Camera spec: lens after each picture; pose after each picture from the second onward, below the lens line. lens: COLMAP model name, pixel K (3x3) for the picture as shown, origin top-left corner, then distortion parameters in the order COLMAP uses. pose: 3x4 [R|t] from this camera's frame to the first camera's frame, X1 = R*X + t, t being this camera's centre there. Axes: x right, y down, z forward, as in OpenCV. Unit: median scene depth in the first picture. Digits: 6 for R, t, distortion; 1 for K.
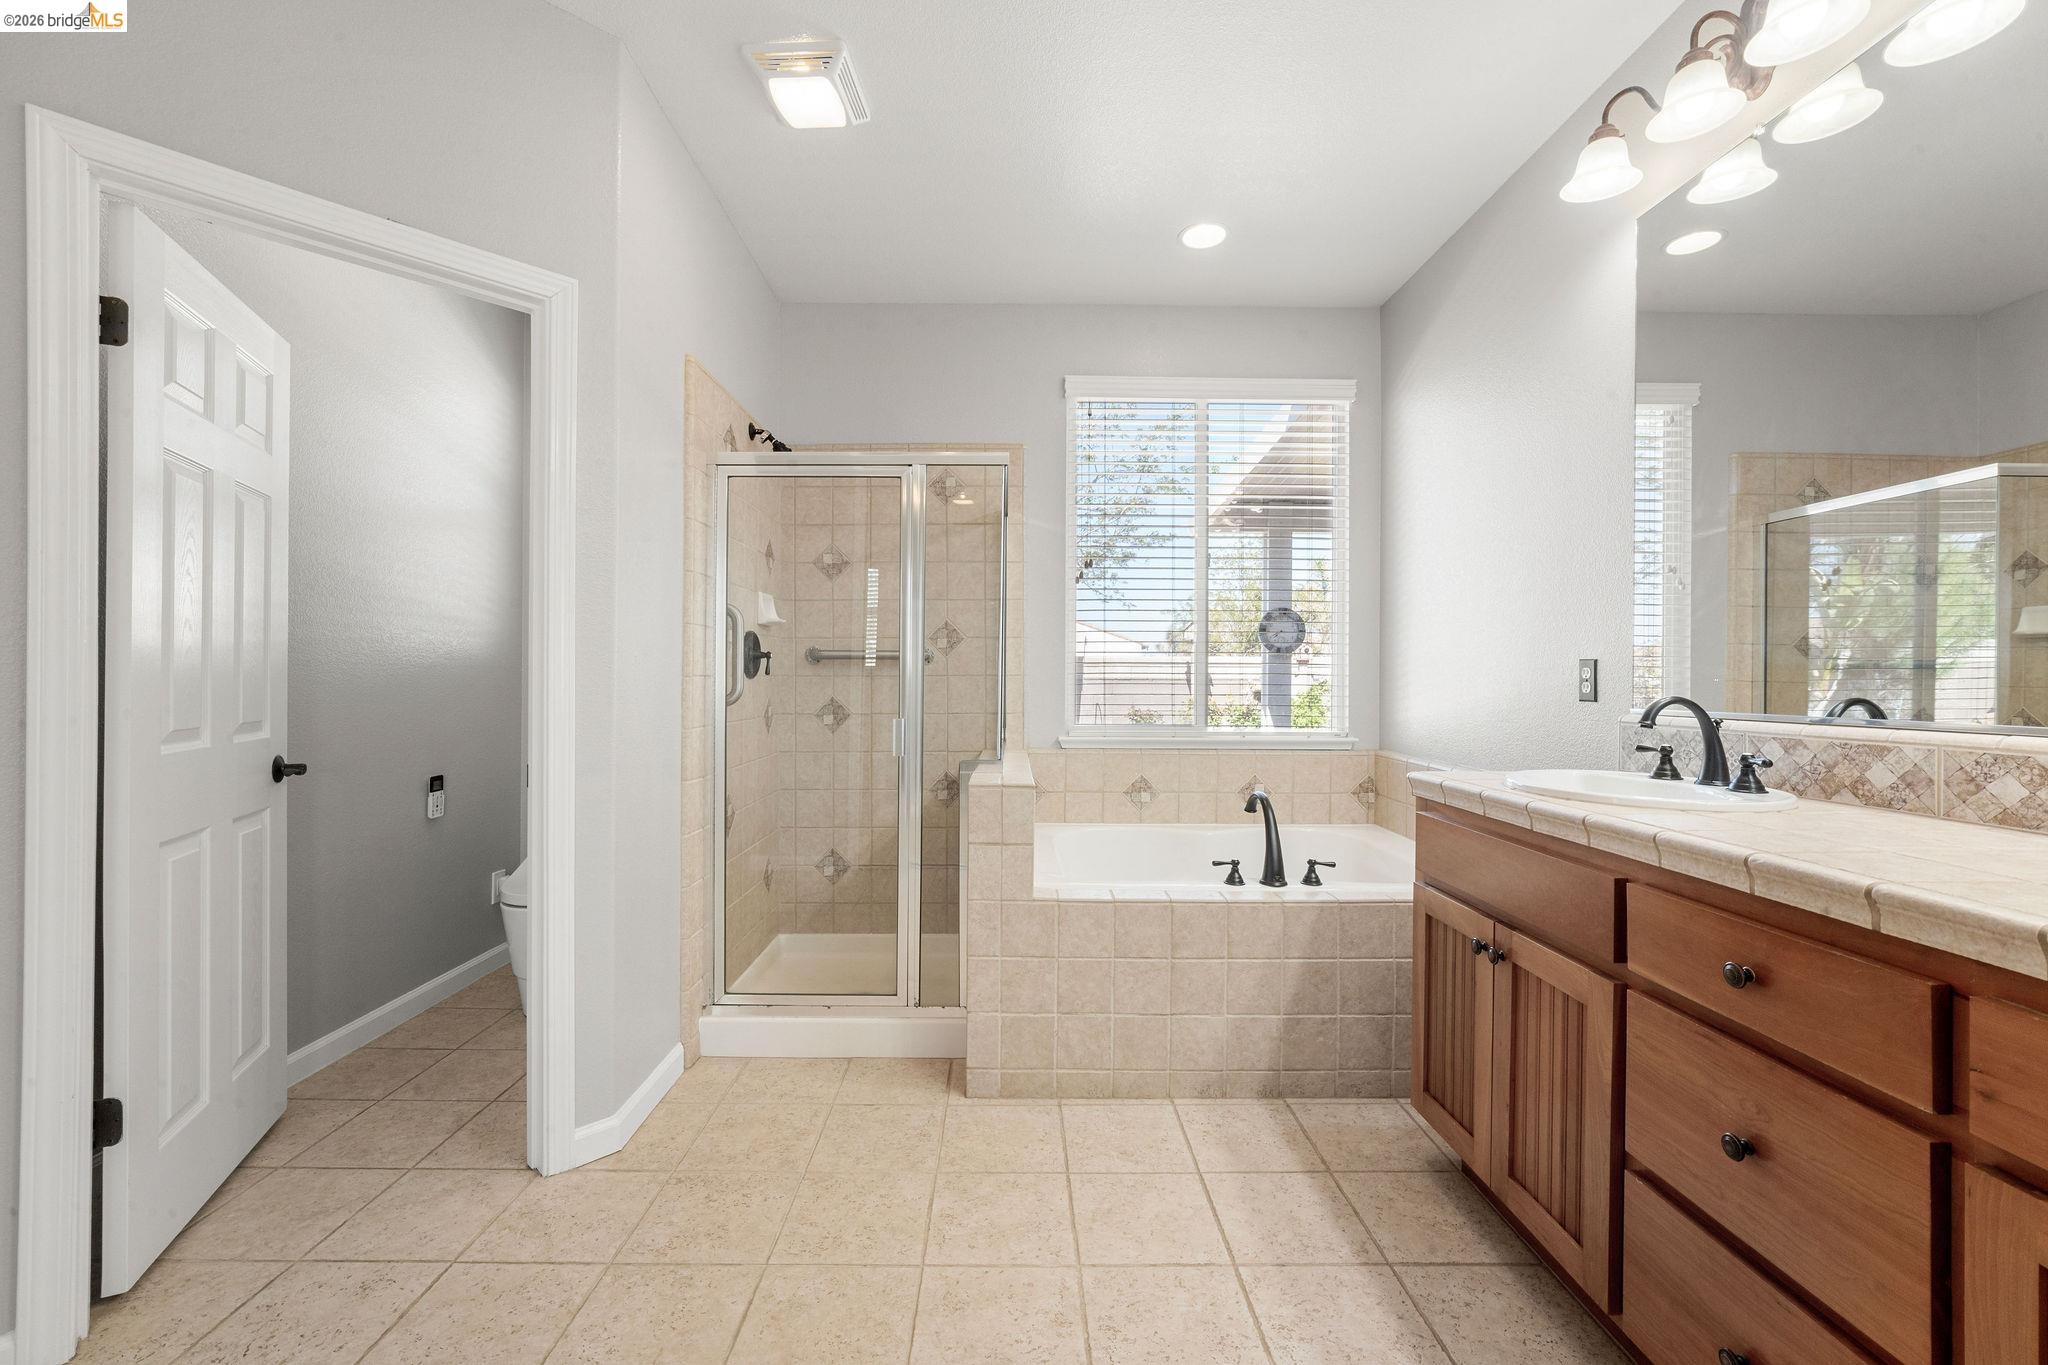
lens RADIAL K [[822.1, 0, 1018.0], [0, 822.1, 684.8], [0, 0, 1]] dist [-0.024231, 0.010458]
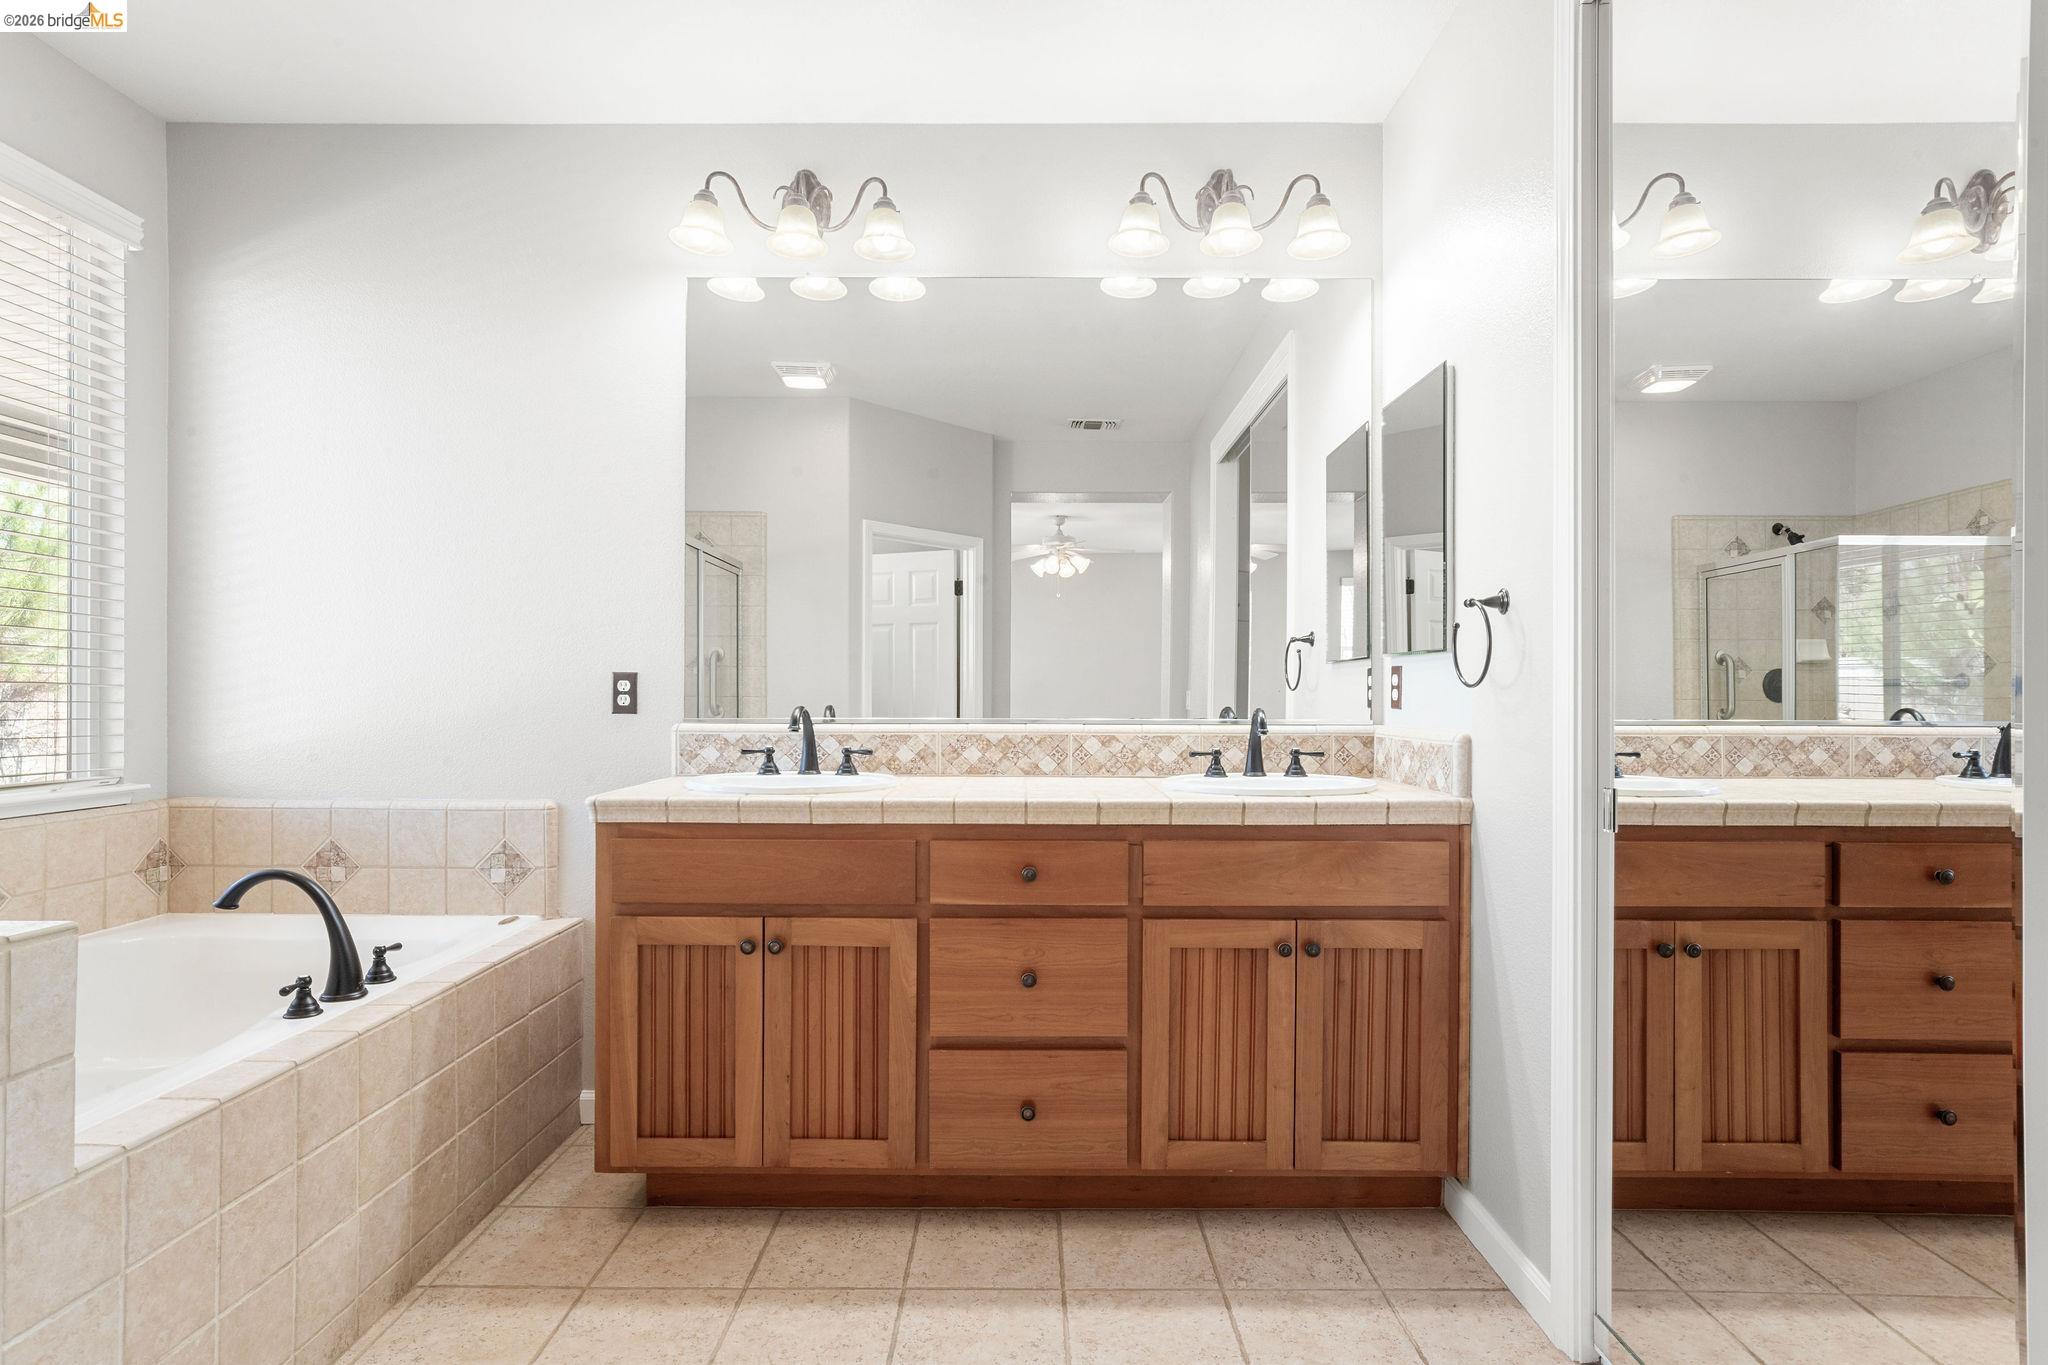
lens RADIAL K [[996.9, 0, 1026.0], [0, 996.9, 701.7], [0, 0, 1]] dist [-0.014227, -0.000030]
pose [[0.010547, -0.010119, 0.999893, -0.660127], [0.005243, 0.999936, 0.010064, -0.005230], [-0.999931, 0.005136, 0.010599, 0.584430]]
